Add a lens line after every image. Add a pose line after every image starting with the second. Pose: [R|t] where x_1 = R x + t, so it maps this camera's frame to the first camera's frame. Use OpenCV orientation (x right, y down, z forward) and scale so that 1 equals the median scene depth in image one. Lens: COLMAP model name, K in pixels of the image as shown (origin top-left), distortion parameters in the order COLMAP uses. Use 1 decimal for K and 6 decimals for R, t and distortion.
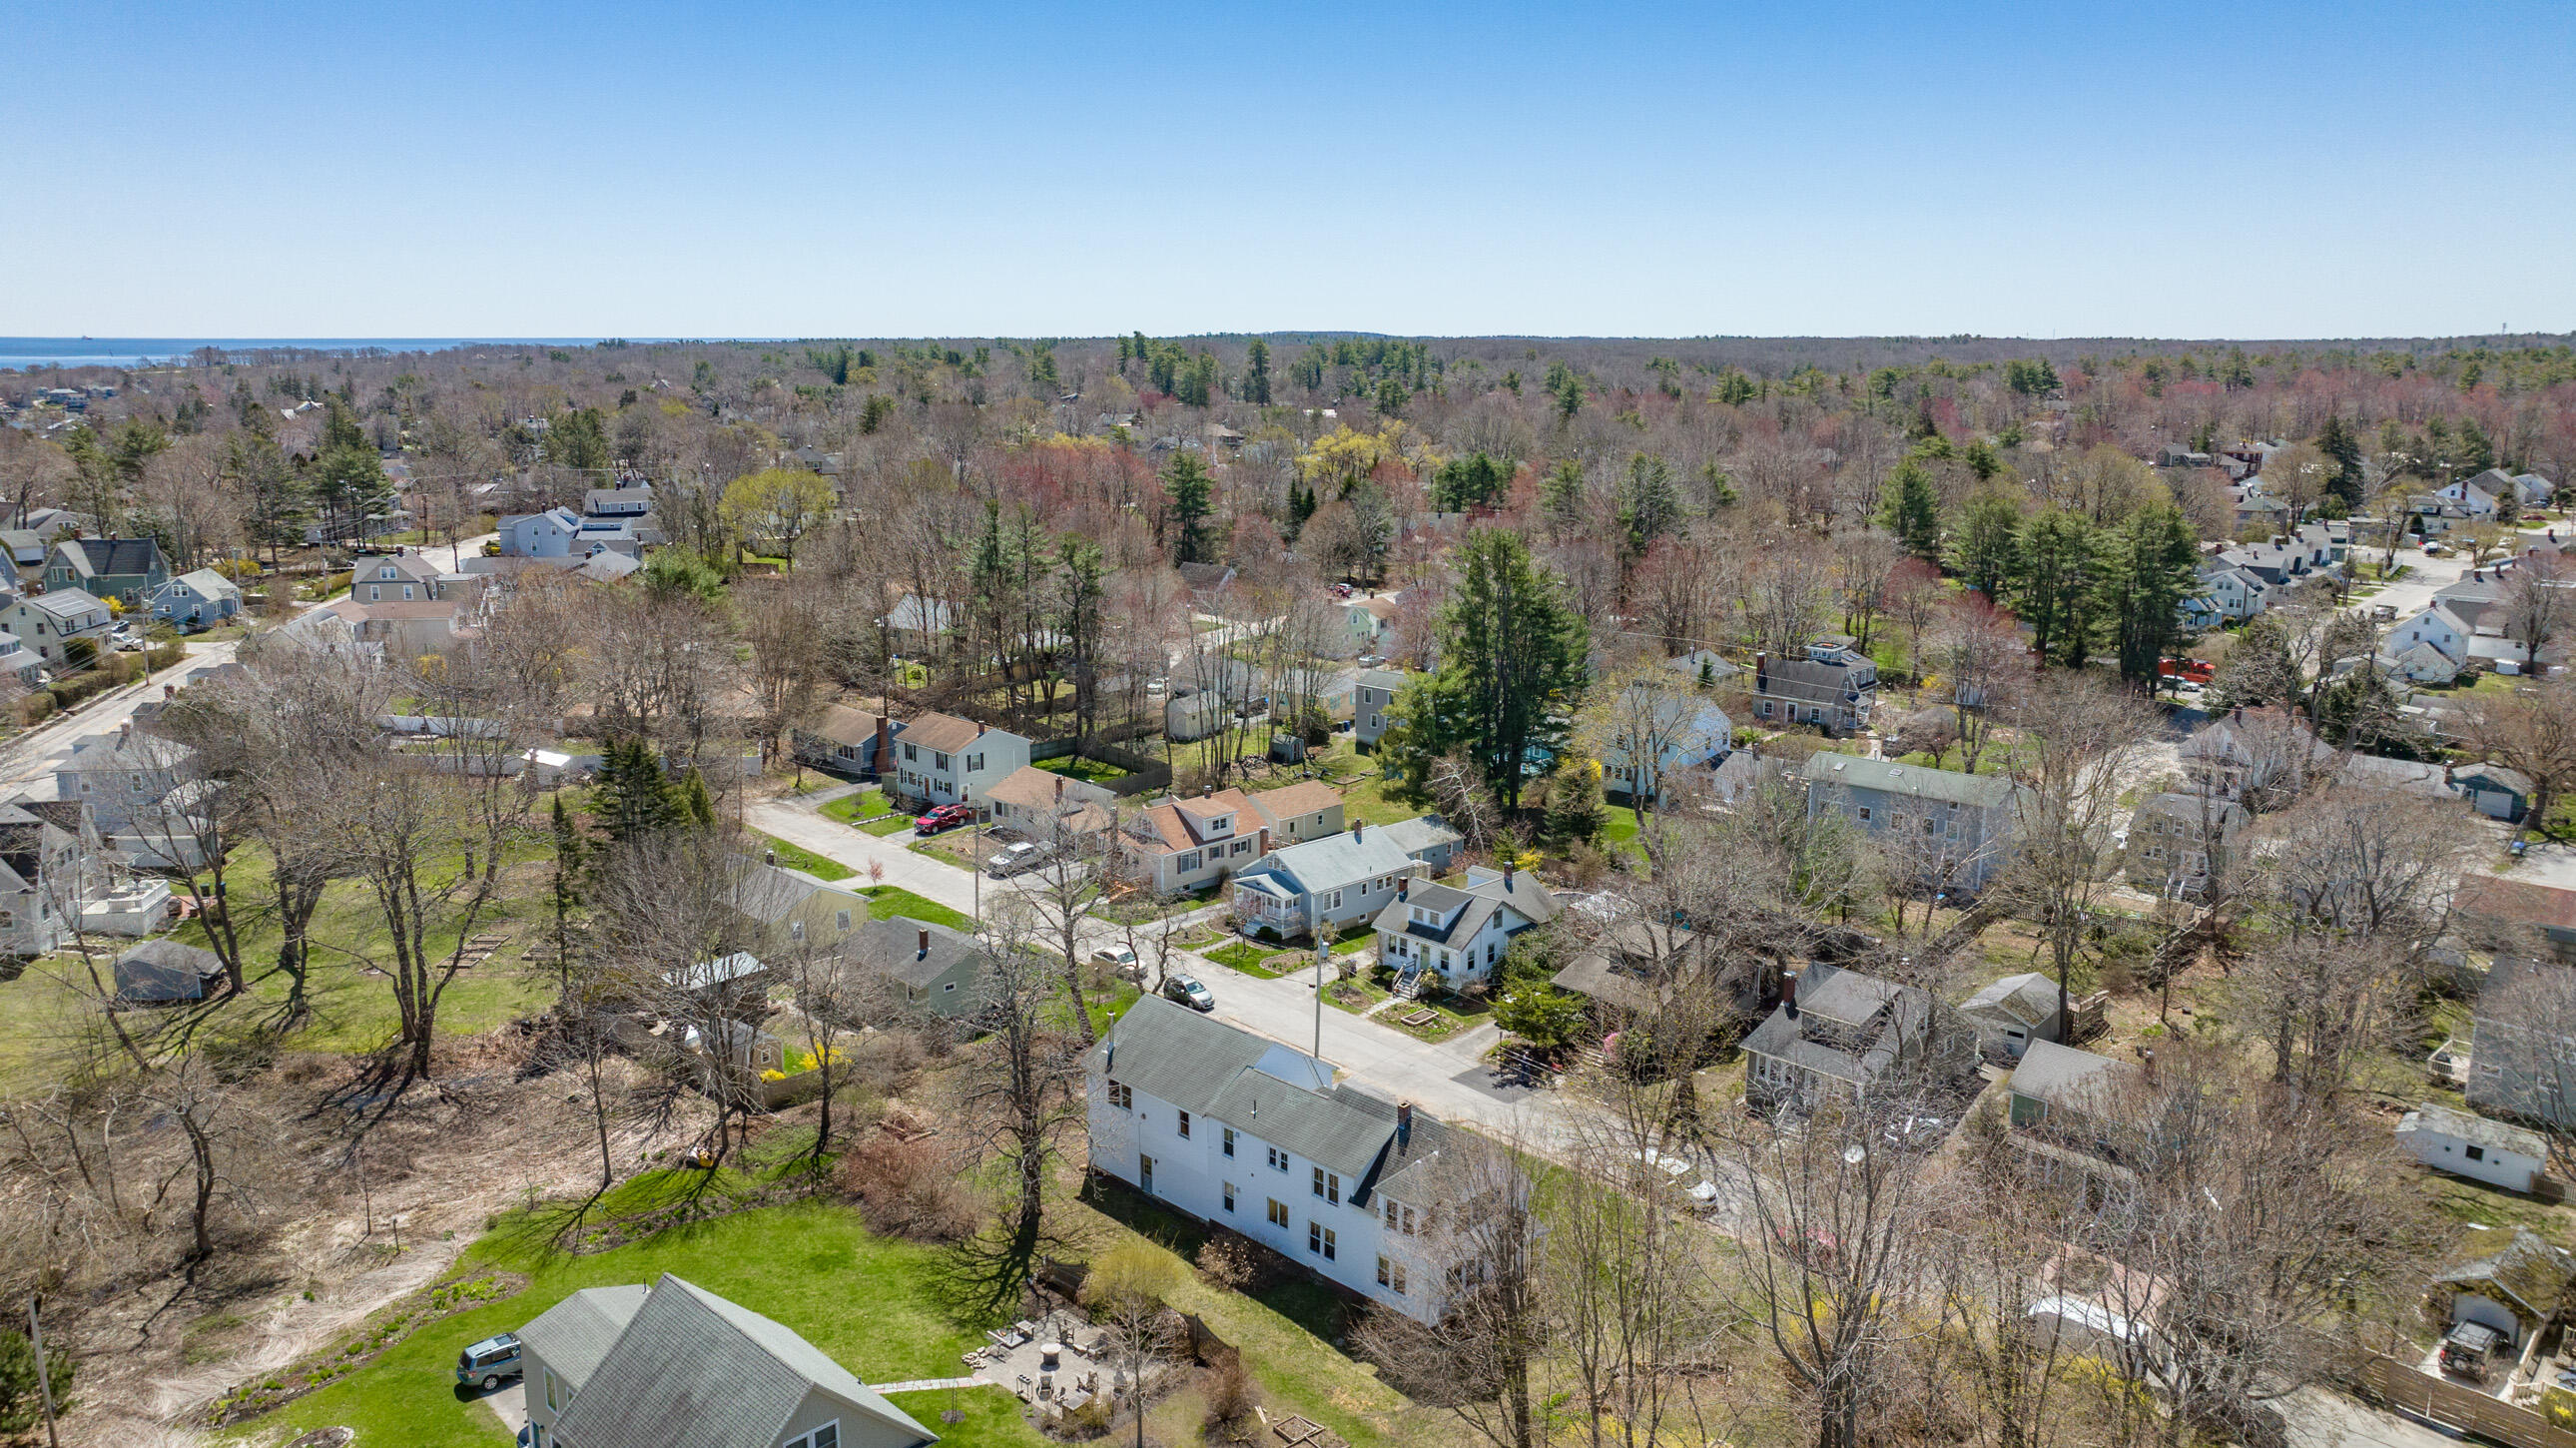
lens RADIAL K [[1854.0, 0, 1288.0], [0, 1854.0, 724.0], [0, 0, 1]] dist [-0.025809, 0.002167]
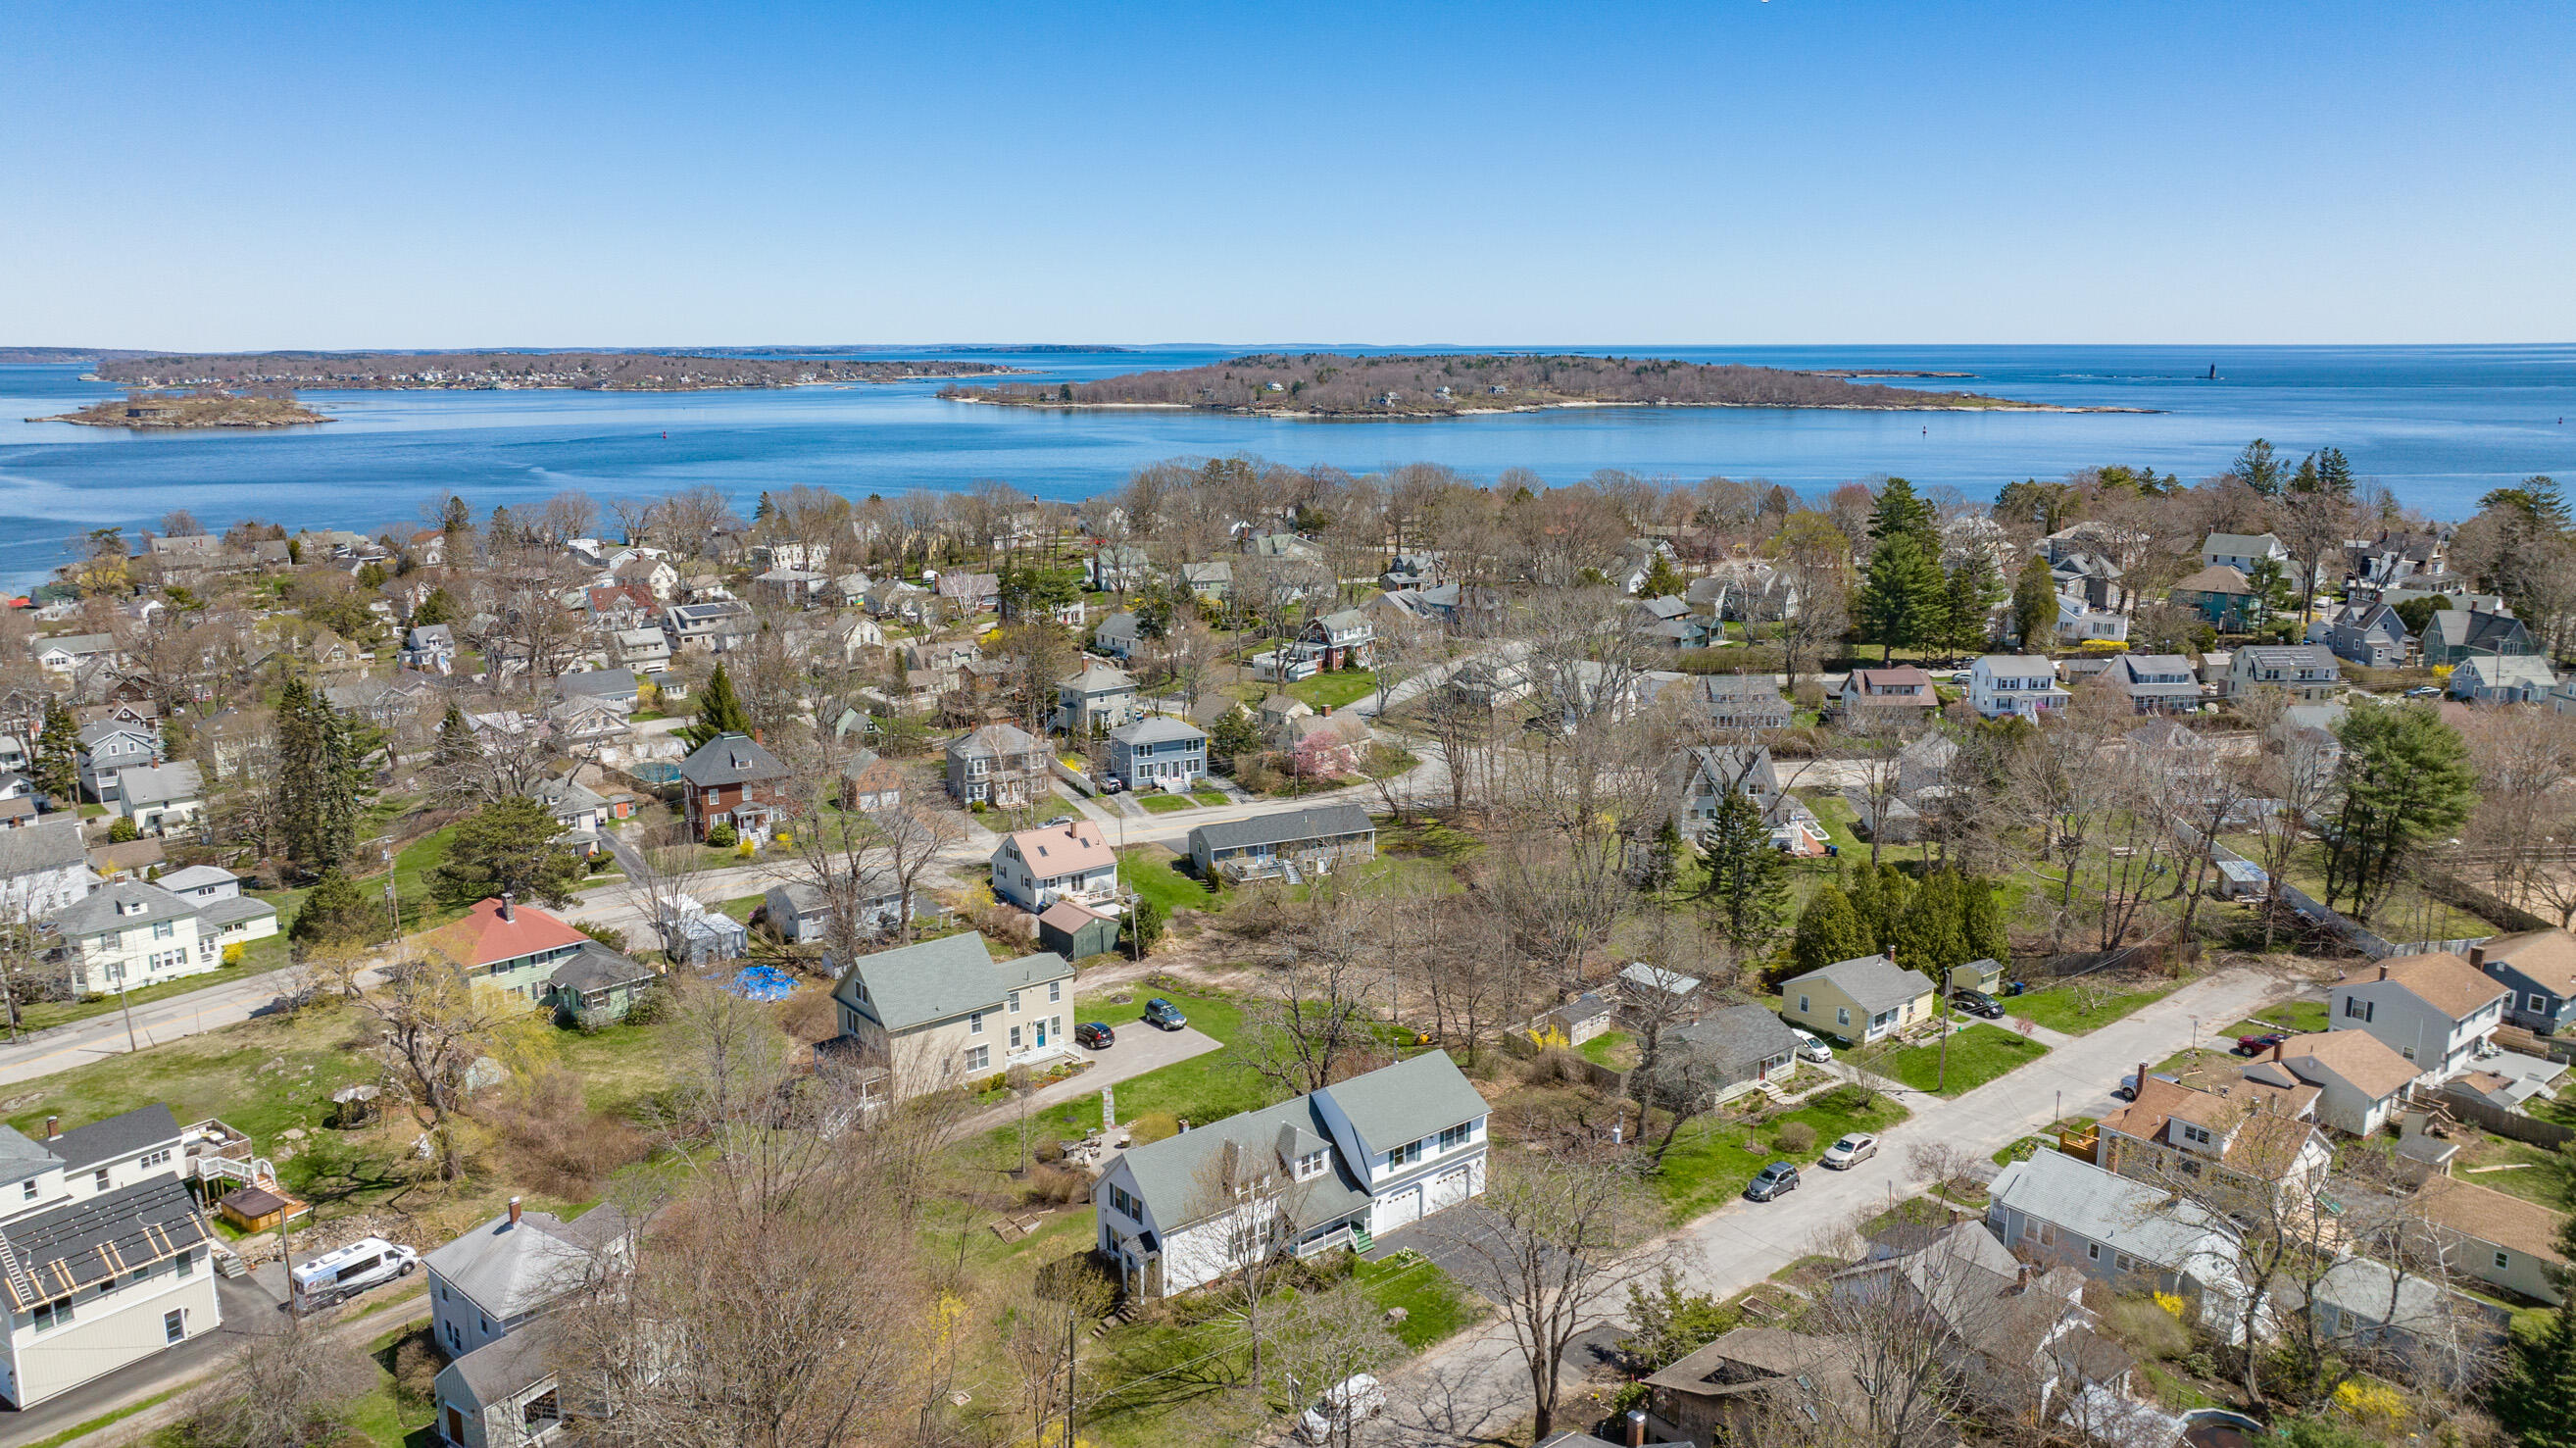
lens RADIAL K [[1812.8, 0, 1278.3], [0, 1812.8, 727.4], [0, 0, 1]] dist [-0.016100, -0.007099]
pose [[-0.106730, 0.202745, -0.973398, 0.841337], [-0.200335, 0.954527, 0.220780, -0.237899], [0.973897, 0.218570, -0.061260, 0.741142]]
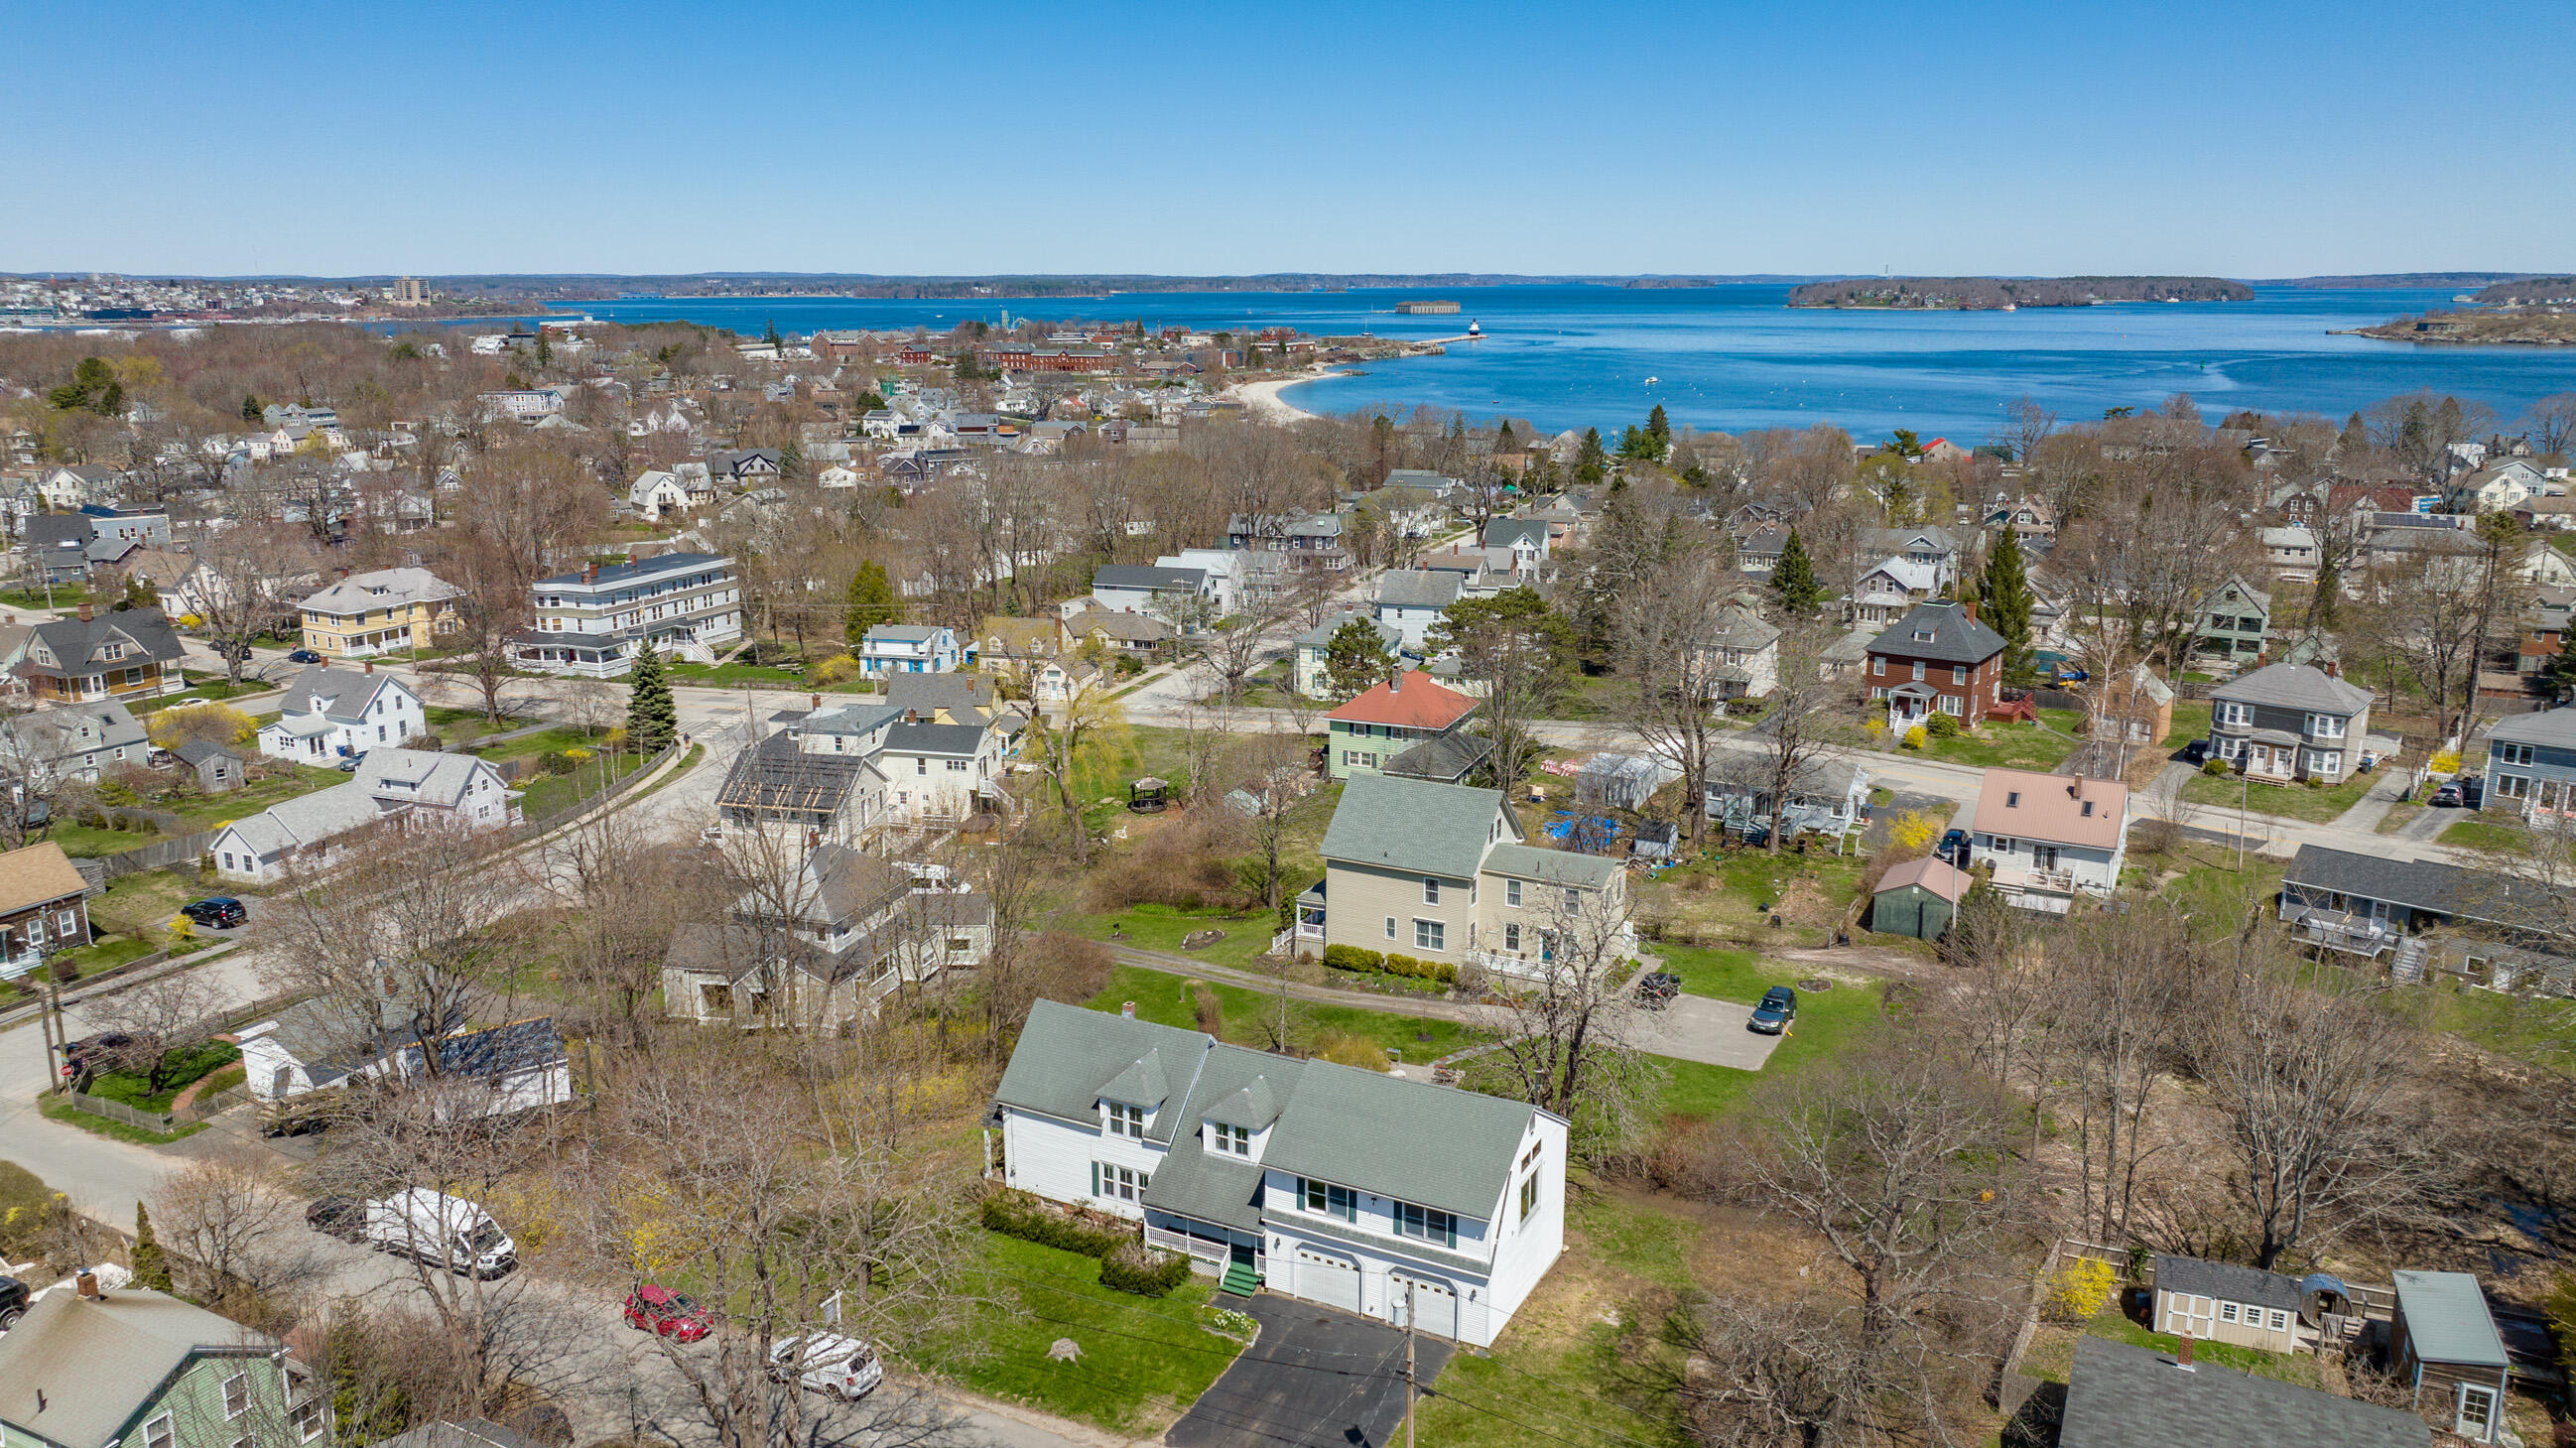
lens RADIAL K [[1825.3, 0, 1280.6], [0, 1825.3, 721.6], [0, 0, 1]] dist [-0.023656, 0.011672]
pose [[-0.953115, 0.070759, -0.294219, 0.179130], [-0.062820, 0.904830, 0.421112, -0.235045], [0.296016, 0.419851, -0.857962, 1.228279]]
